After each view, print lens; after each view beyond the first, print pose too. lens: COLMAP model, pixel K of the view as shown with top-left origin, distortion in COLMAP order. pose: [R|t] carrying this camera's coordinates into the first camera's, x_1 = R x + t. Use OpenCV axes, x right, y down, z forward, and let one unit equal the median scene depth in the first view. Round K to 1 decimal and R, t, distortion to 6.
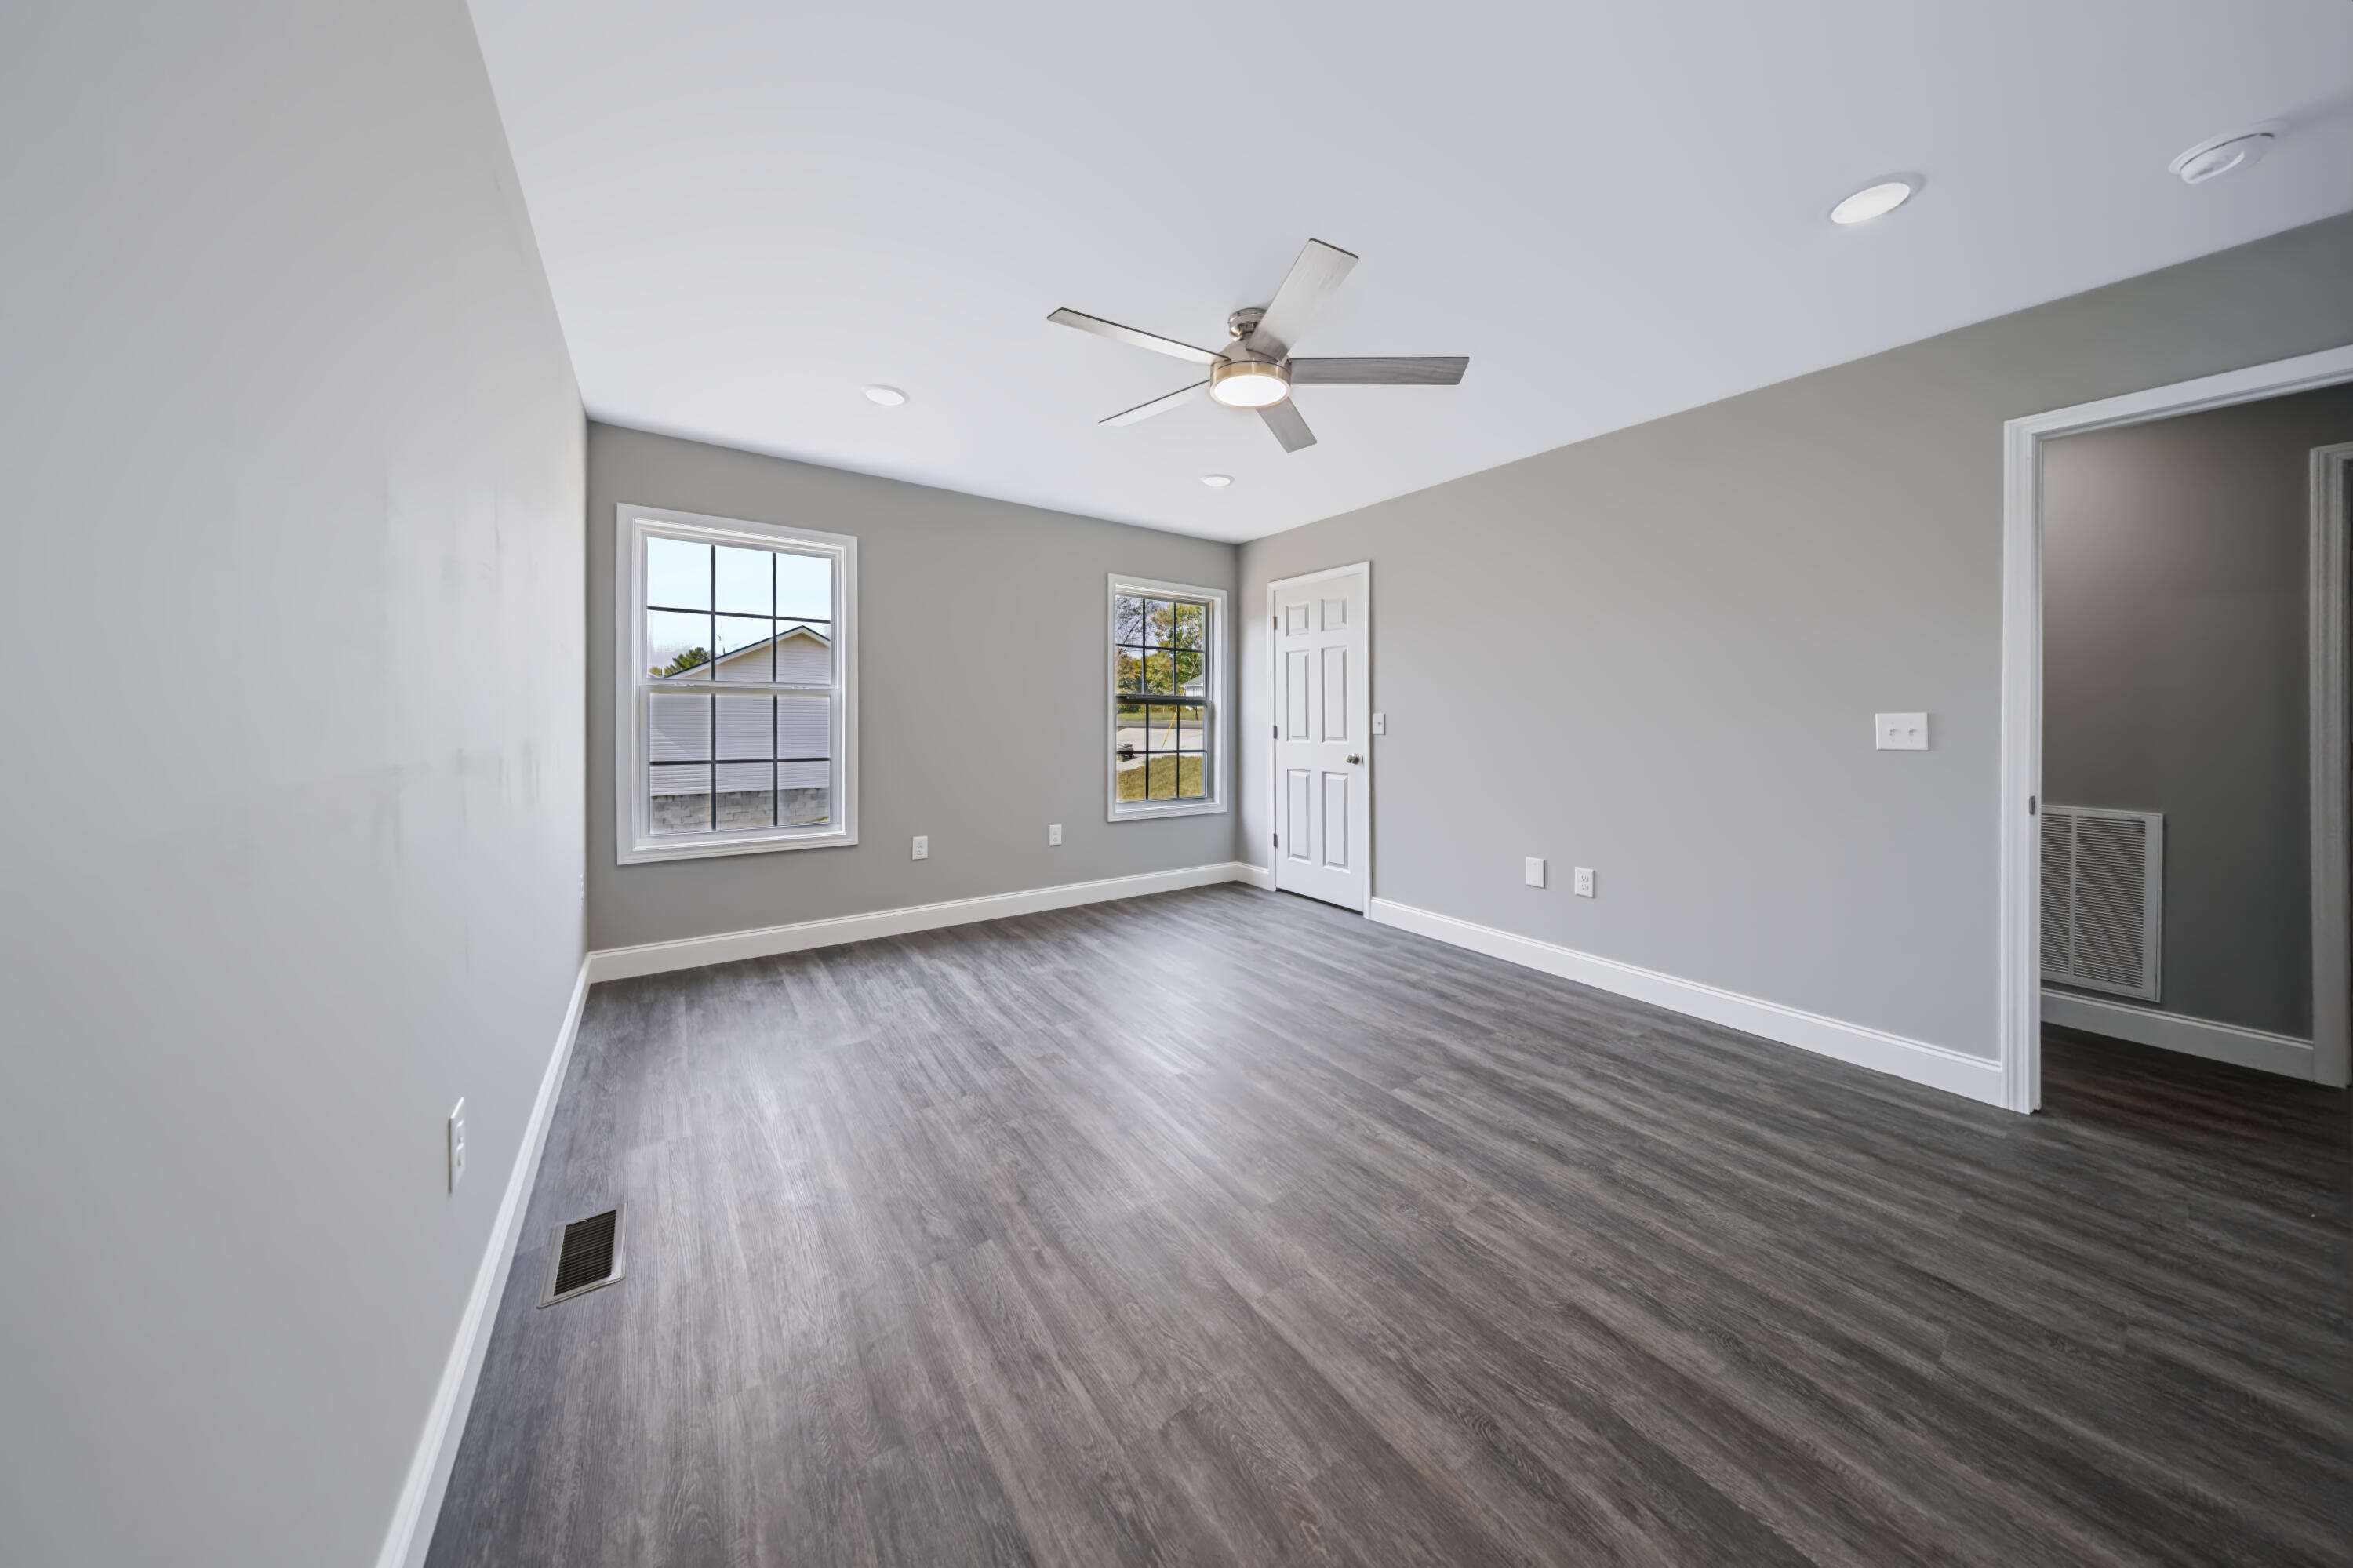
lens RADIAL K [[747.0, 0, 1176.5], [0, 747.0, 729.3], [0, 0, 1]] dist [0.007550, -0.000050]
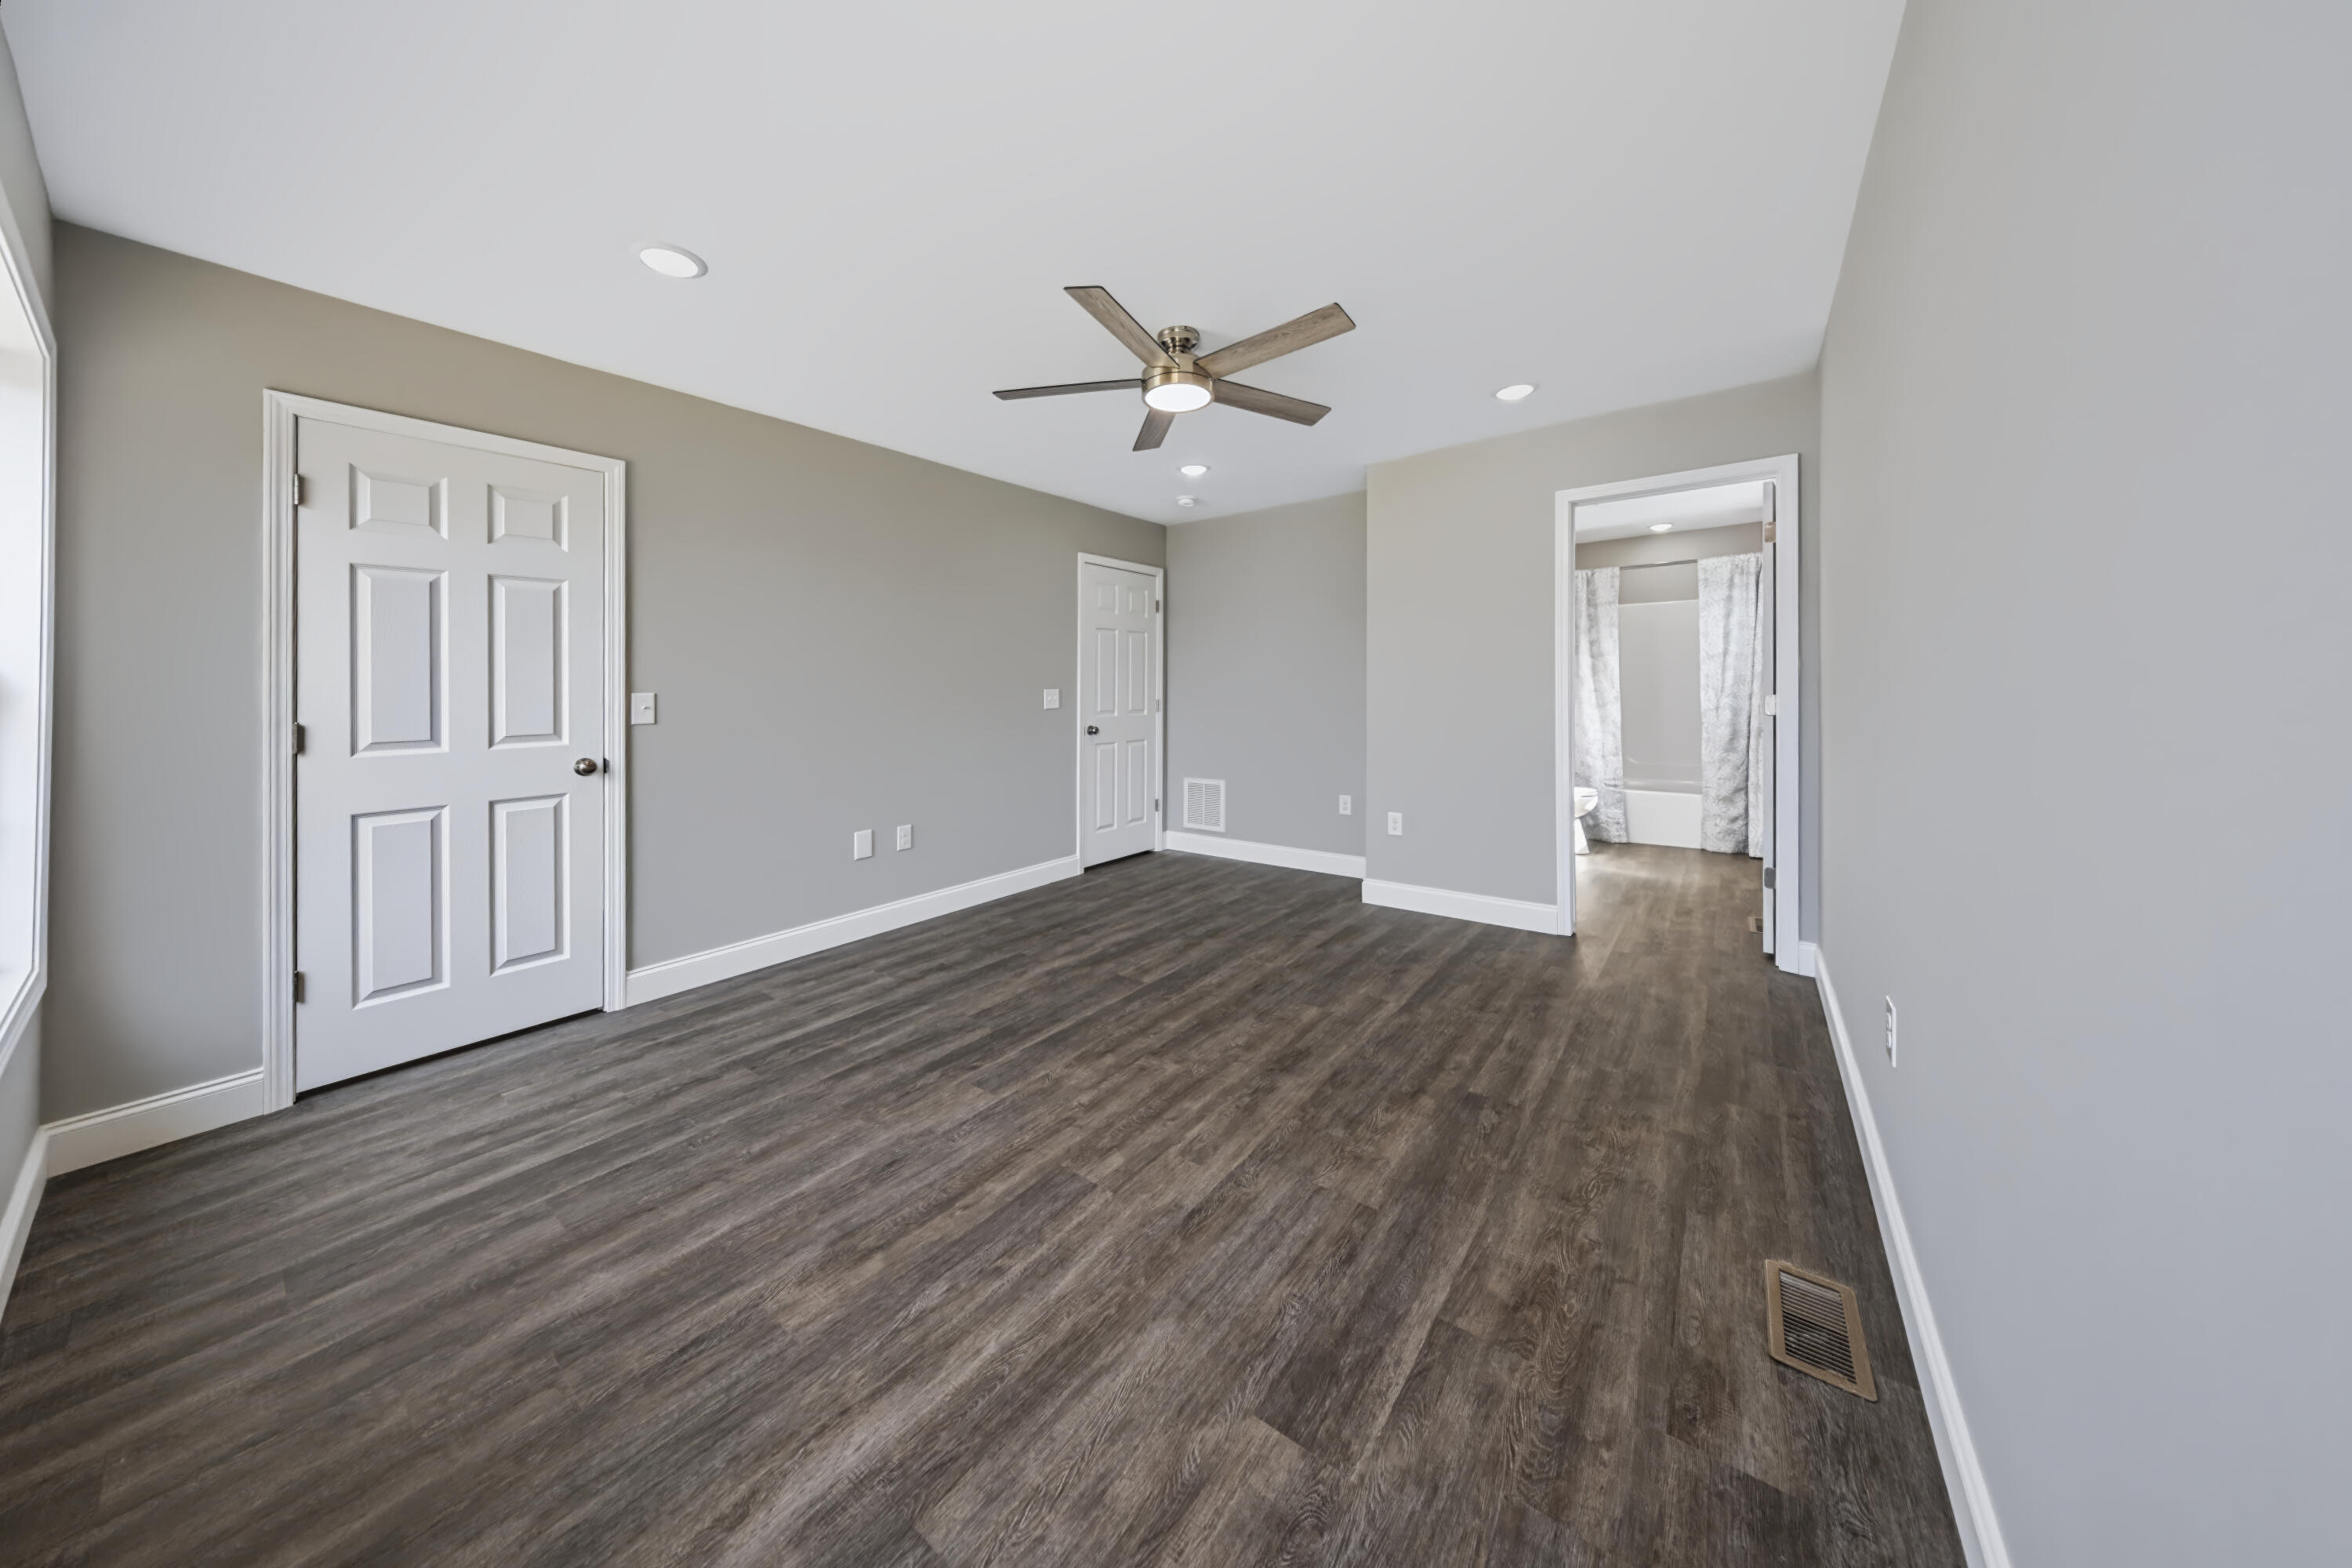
lens RADIAL K [[746.6, 0, 1176.0], [0, 746.6, 729.3], [0, 0, 1]] dist [0.007550, -0.000050]
pose [[-0.325379, -0.052486, 0.944126, -0.773307], [0.028812, 0.997444, 0.065380, -0.029074], [-0.945145, 0.048475, -0.323035, 1.130528]]
